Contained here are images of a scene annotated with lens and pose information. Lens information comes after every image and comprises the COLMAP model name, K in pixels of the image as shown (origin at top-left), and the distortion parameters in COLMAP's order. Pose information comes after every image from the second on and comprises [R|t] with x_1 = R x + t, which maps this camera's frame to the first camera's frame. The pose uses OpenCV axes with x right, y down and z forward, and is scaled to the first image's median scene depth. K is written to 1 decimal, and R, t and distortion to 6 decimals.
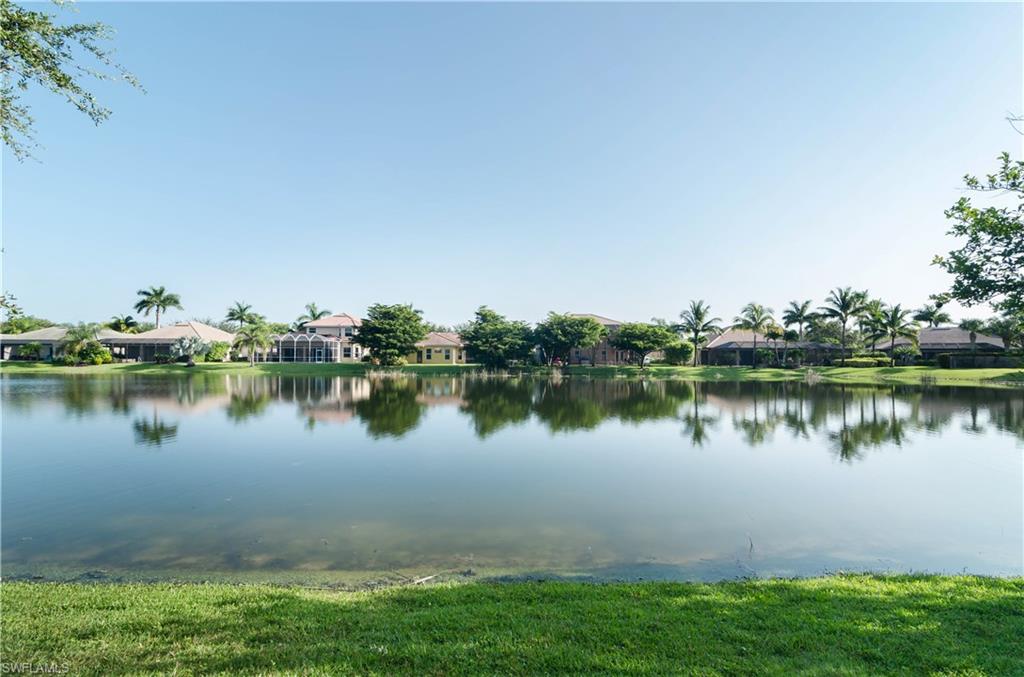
lens RADIAL K [[485.2, 0, 512.5], [0, 485.2, 342.2], [0, 0, 1]] dist [0.003015, -0.000353]
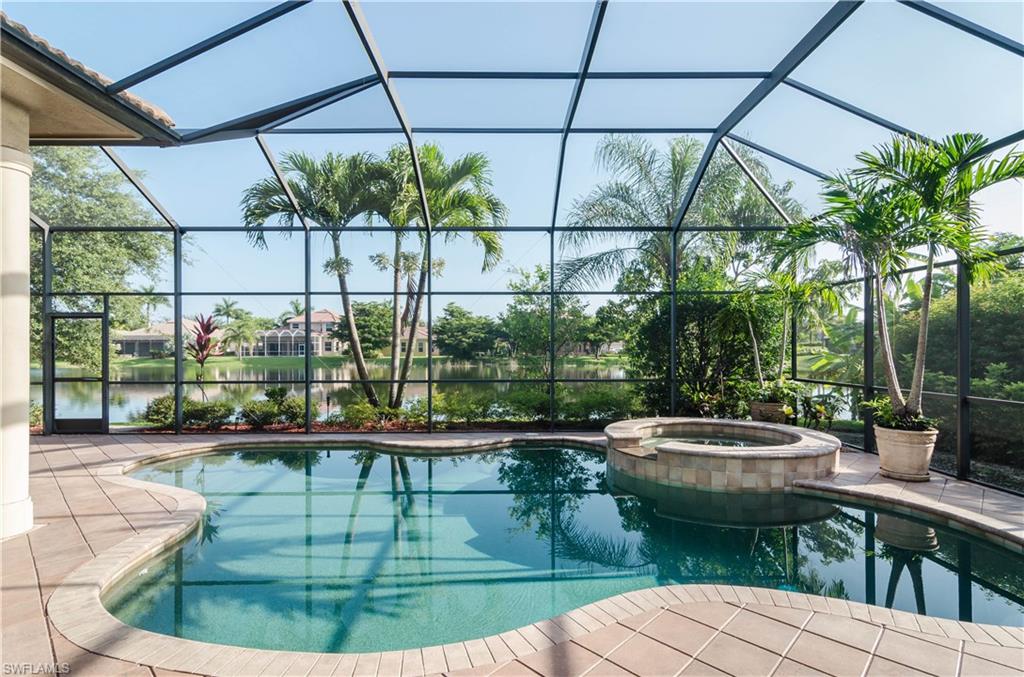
lens RADIAL K [[501.0, 0, 512.7], [0, 501.0, 343.1], [0, 0, 1]] dist [0.005117, 0.000571]
pose [[0.999915, -0.009563, 0.008841, 0.063923], [0.009384, 0.999756, 0.019986, -0.005028], [-0.009030, -0.019902, 0.999761, -0.125338]]
